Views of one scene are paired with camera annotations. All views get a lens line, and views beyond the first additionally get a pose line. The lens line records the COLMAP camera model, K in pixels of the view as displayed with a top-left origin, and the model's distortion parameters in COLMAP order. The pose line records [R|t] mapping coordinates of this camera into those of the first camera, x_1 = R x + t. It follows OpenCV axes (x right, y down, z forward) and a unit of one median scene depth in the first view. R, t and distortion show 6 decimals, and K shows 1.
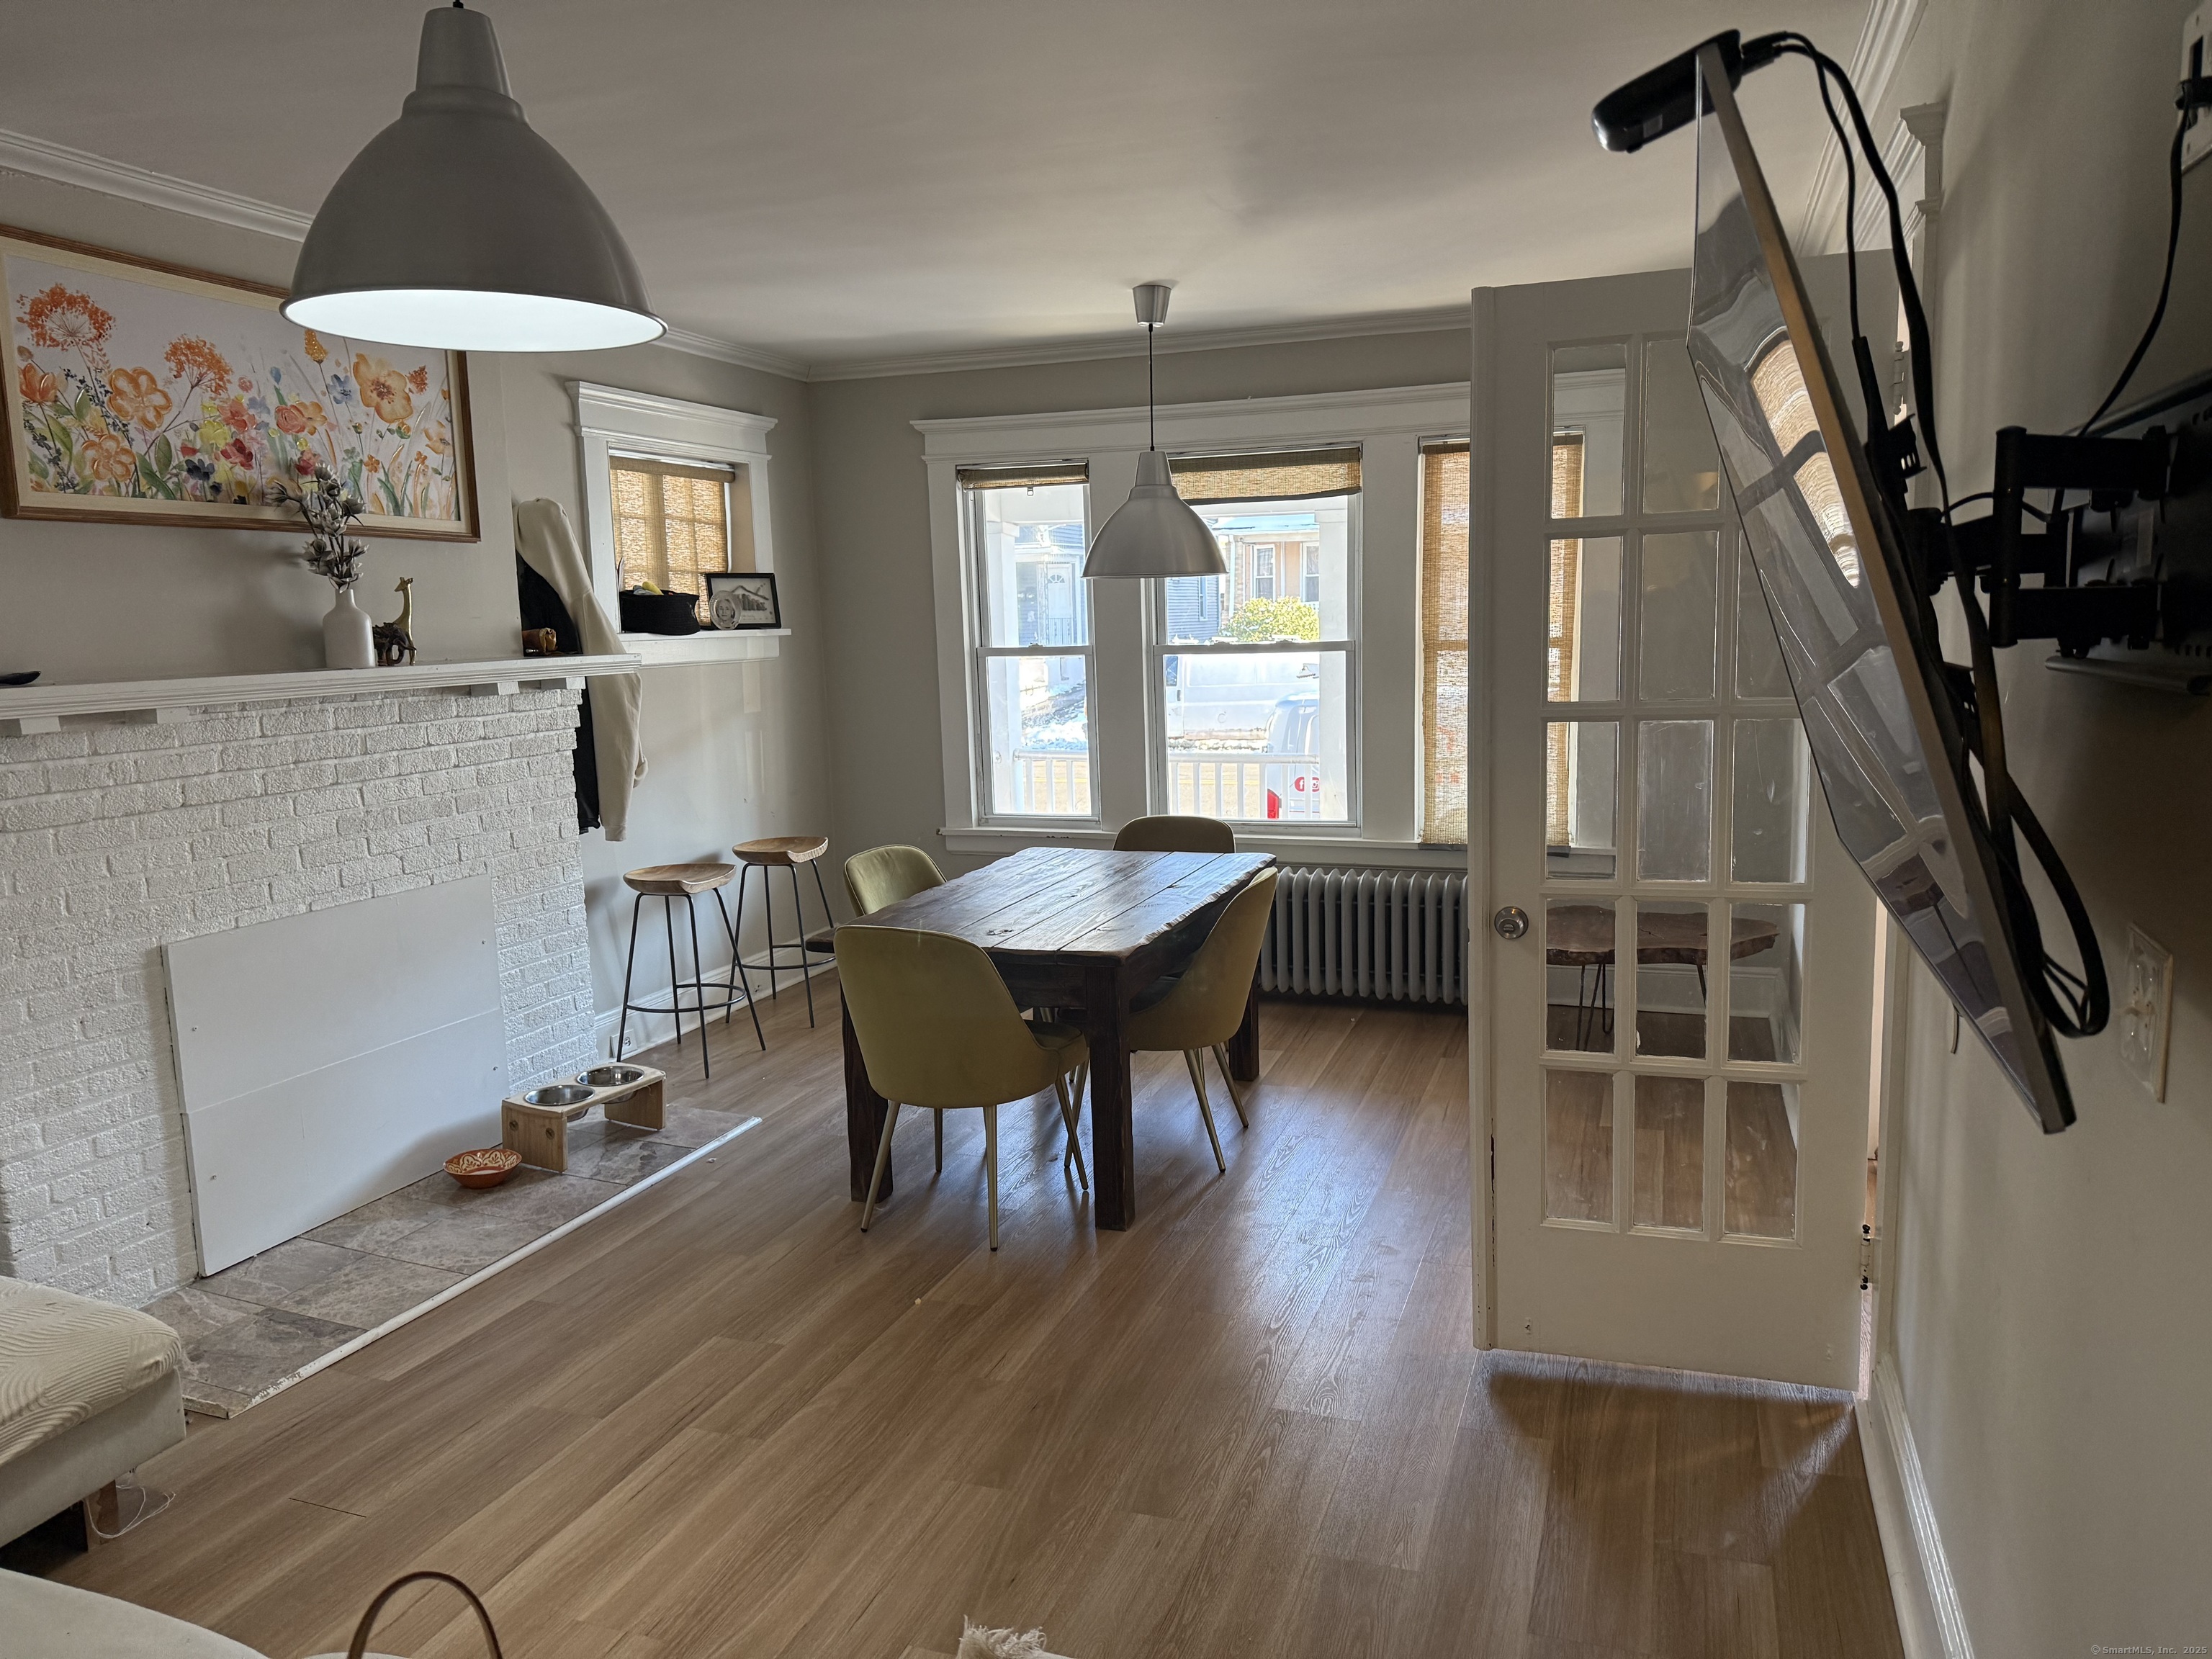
lens RADIAL K [[1589.7, 0, 1111.5], [0, 1589.7, 843.5], [0, 0, 1]] dist [0.004614, -0.002064]
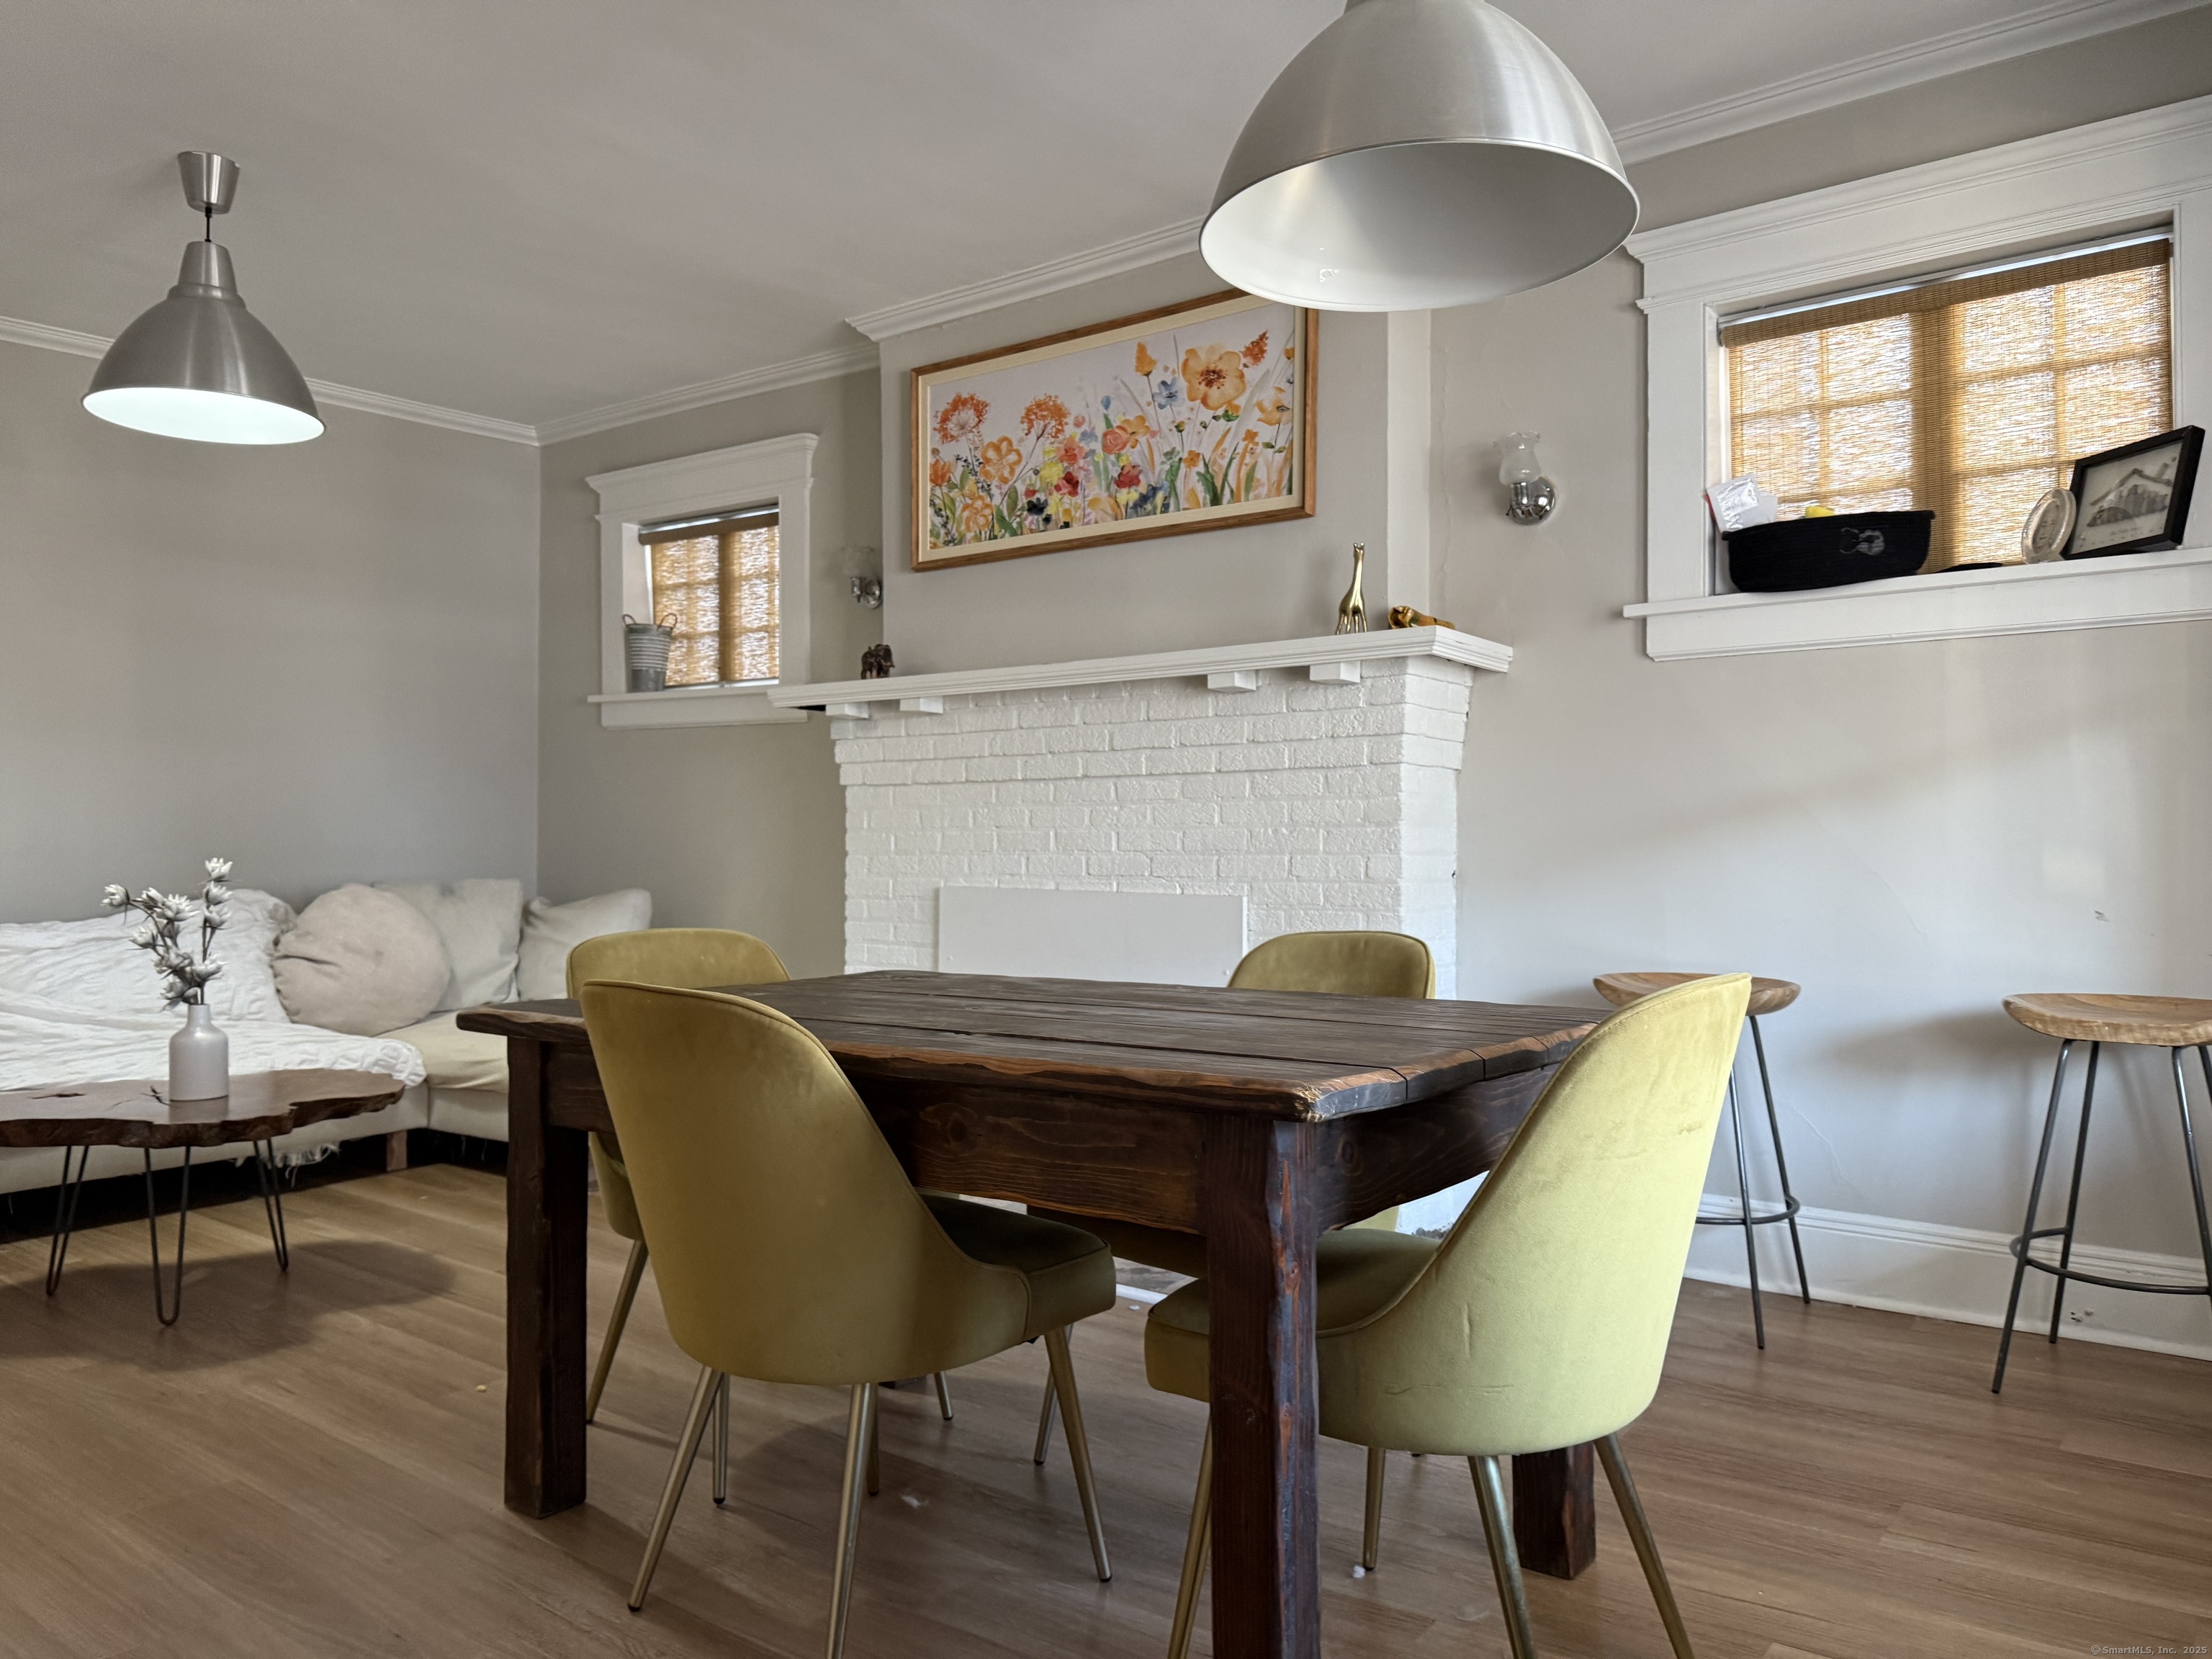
lens RADIAL K [[1559.6, 0, 1106.0], [0, 1559.6, 829.5], [0, 0, 1]] dist [0.150297, -0.213311]
pose [[-0.310838, 0.017444, -0.950303, 0.548961], [-0.130033, 0.989650, 0.060699, -0.074151], [0.941526, 0.142438, -0.305352, 1.473214]]
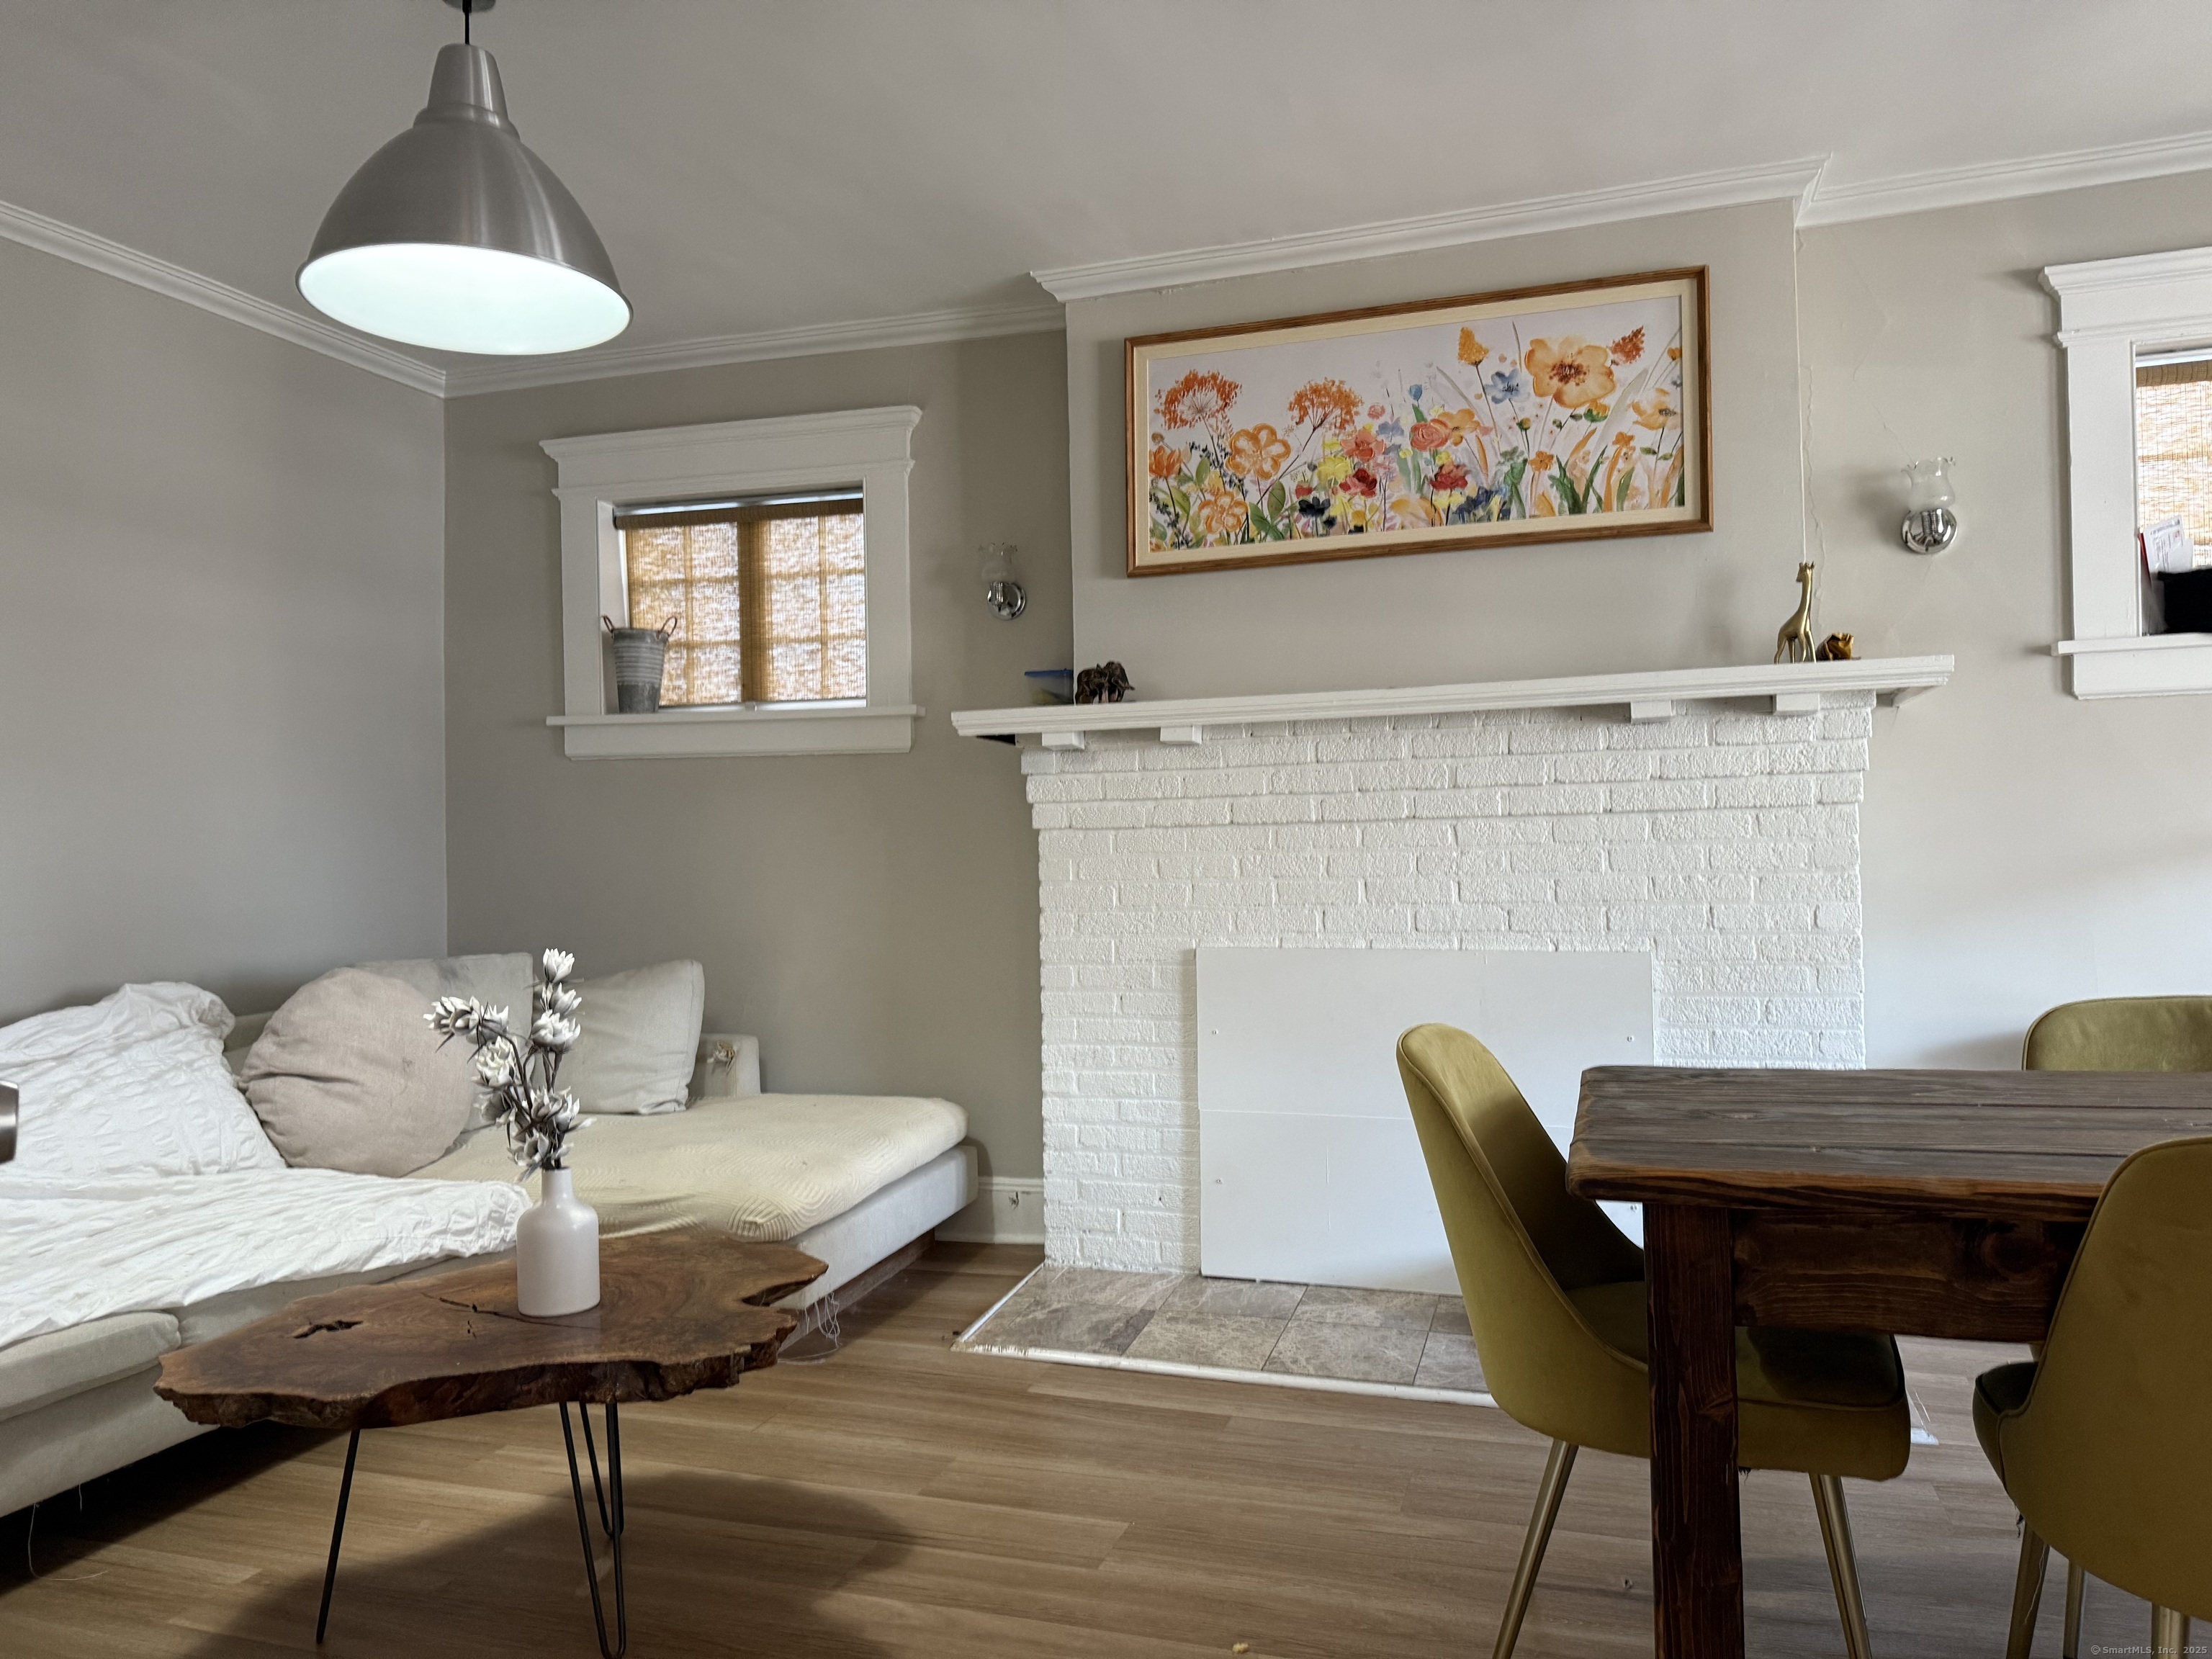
lens RADIAL K [[1548.3, 0, 1106.2], [0, 1548.3, 840.1], [0, 0, 1]] dist [0.180549, -0.345587]
pose [[0.024790, 0.007881, -0.999662, 0.456813], [-0.127298, 0.991854, 0.004662, -0.006391], [0.991555, 0.127139, 0.025592, 0.884132]]
